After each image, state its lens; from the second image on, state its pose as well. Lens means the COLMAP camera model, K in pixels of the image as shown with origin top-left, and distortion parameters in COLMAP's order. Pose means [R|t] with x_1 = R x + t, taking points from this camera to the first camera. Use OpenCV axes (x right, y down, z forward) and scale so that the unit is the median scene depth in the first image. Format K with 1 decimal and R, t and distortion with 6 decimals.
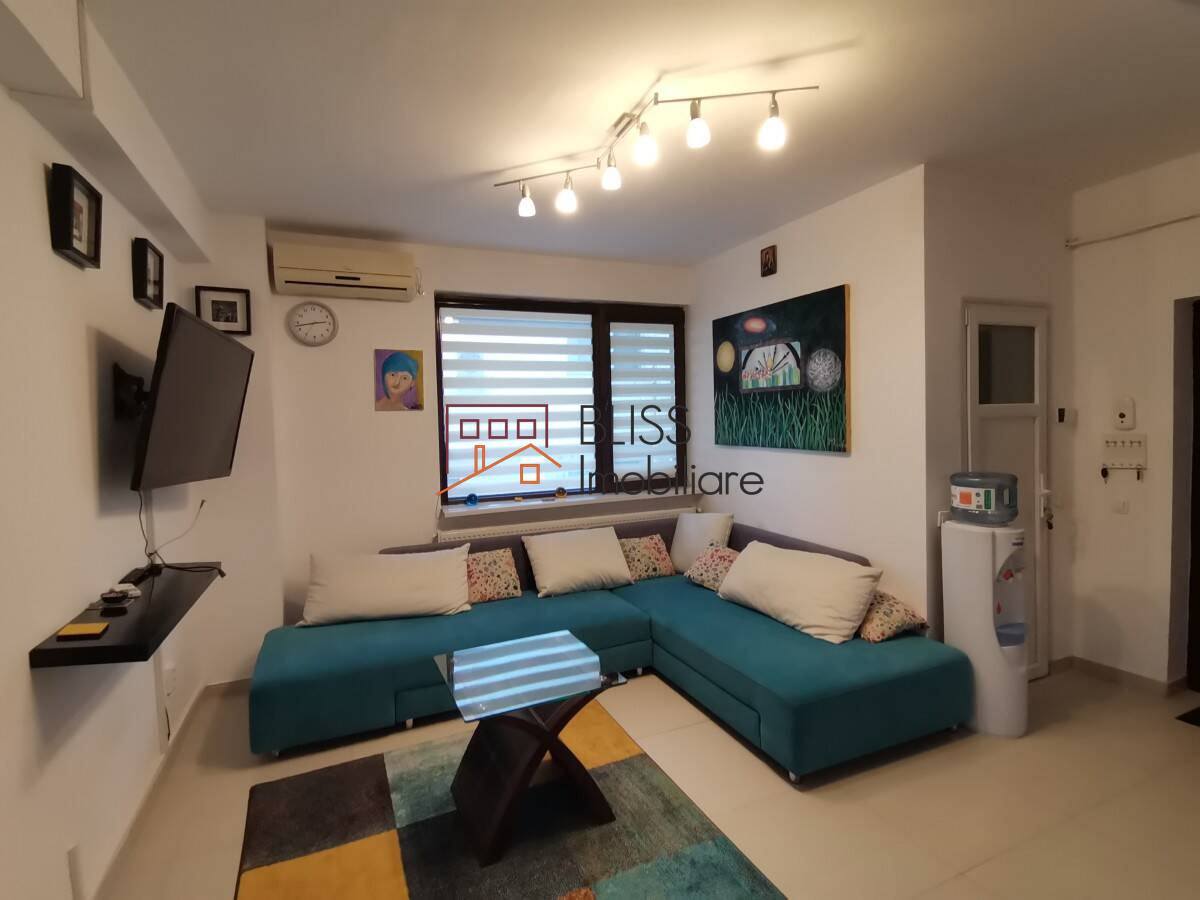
lens RADIAL K [[597.3, 0, 603.7], [0, 597.3, 434.3], [0, 0, 1]] dist [0.022910, -0.007170]
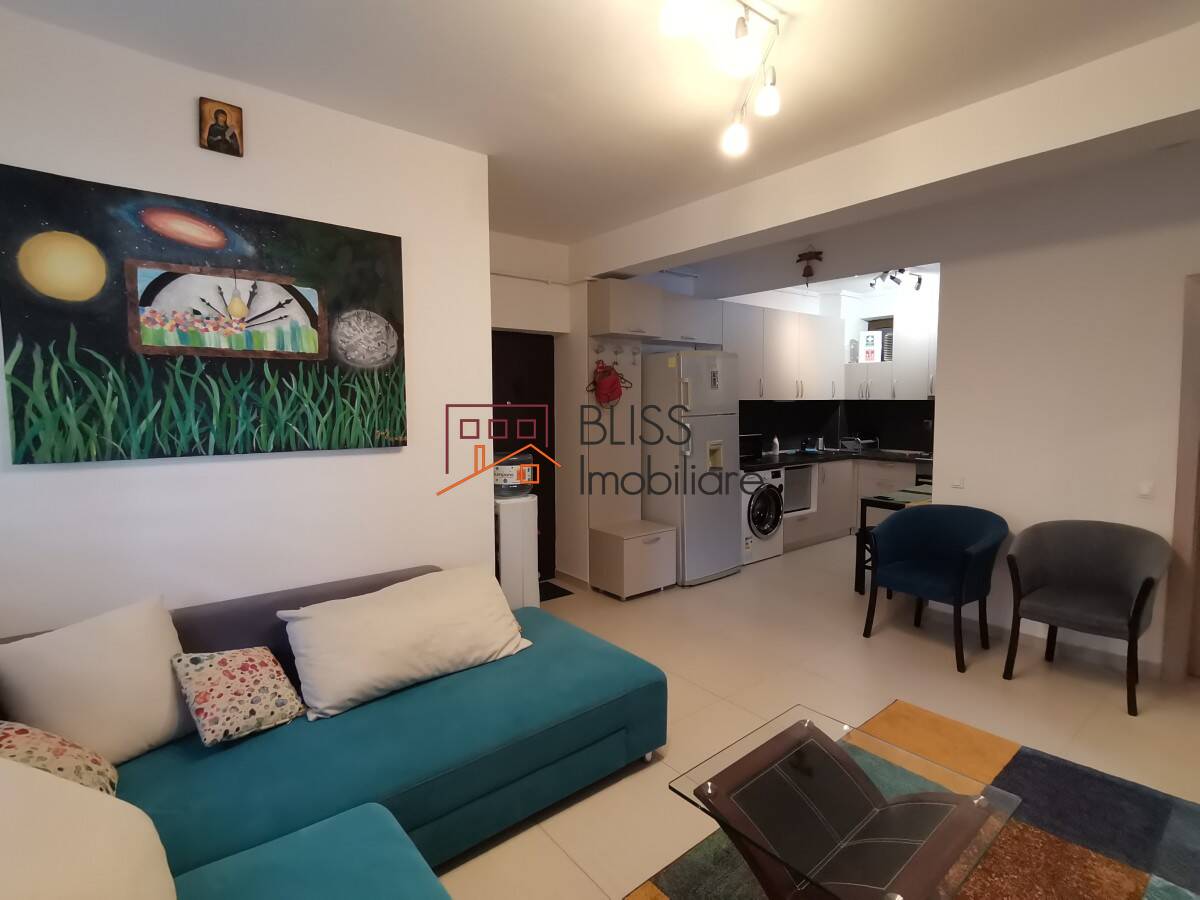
lens RADIAL K [[597.3, 0, 602.2], [0, 597.3, 438.4], [0, 0, 1]] dist [0.022910, -0.007170]
pose [[-0.265094, -0.027813, 0.963821, -0.395095], [0.041692, 0.998318, 0.040275, -0.001894], [-0.963321, 0.050860, -0.263488, 0.843893]]
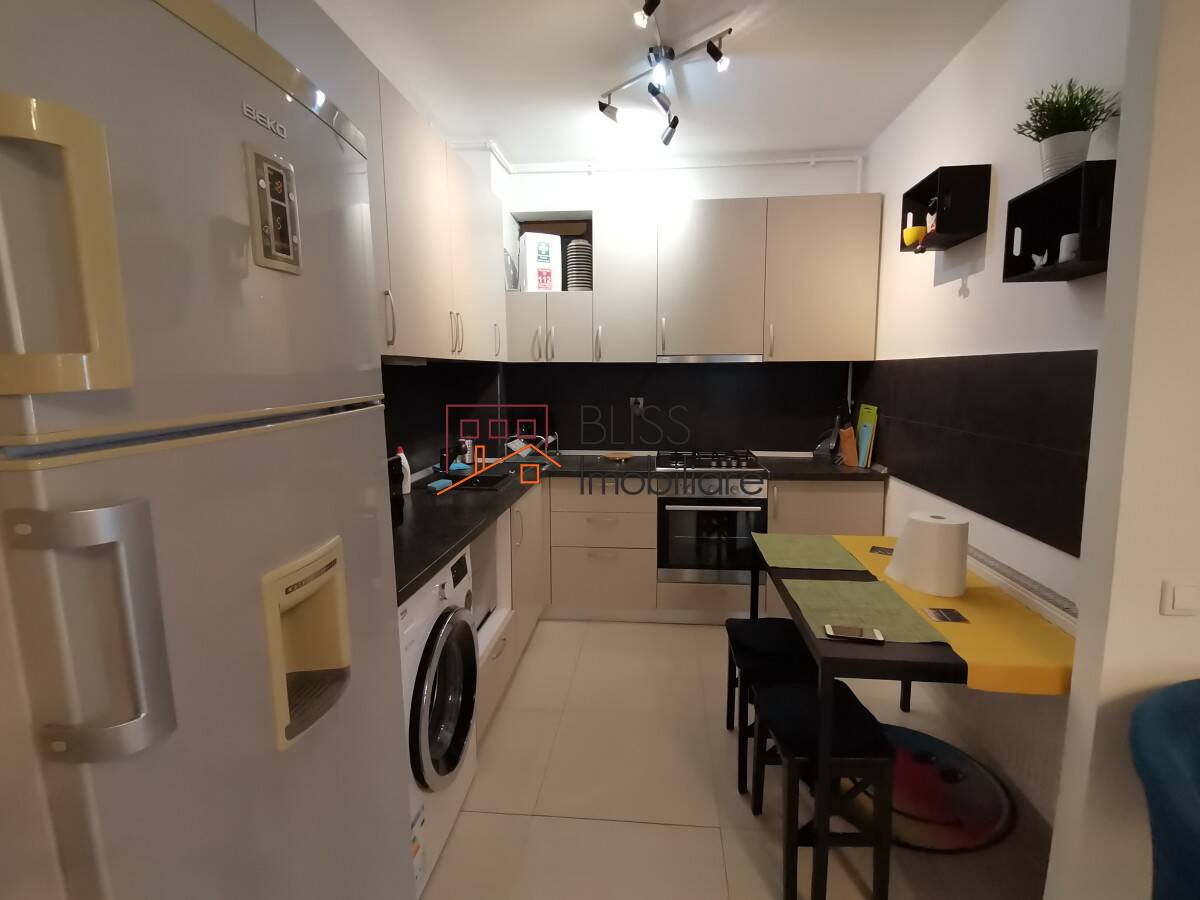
lens RADIAL K [[597.3, 0, 597.6], [0, 597.3, 437.8], [0, 0, 1]] dist [0.022910, -0.007170]
pose [[-0.872301, -0.017935, 0.488640, 0.560176], [0.047224, 0.991566, 0.120697, -0.004375], [-0.486684, 0.128359, -0.864097, 0.416802]]
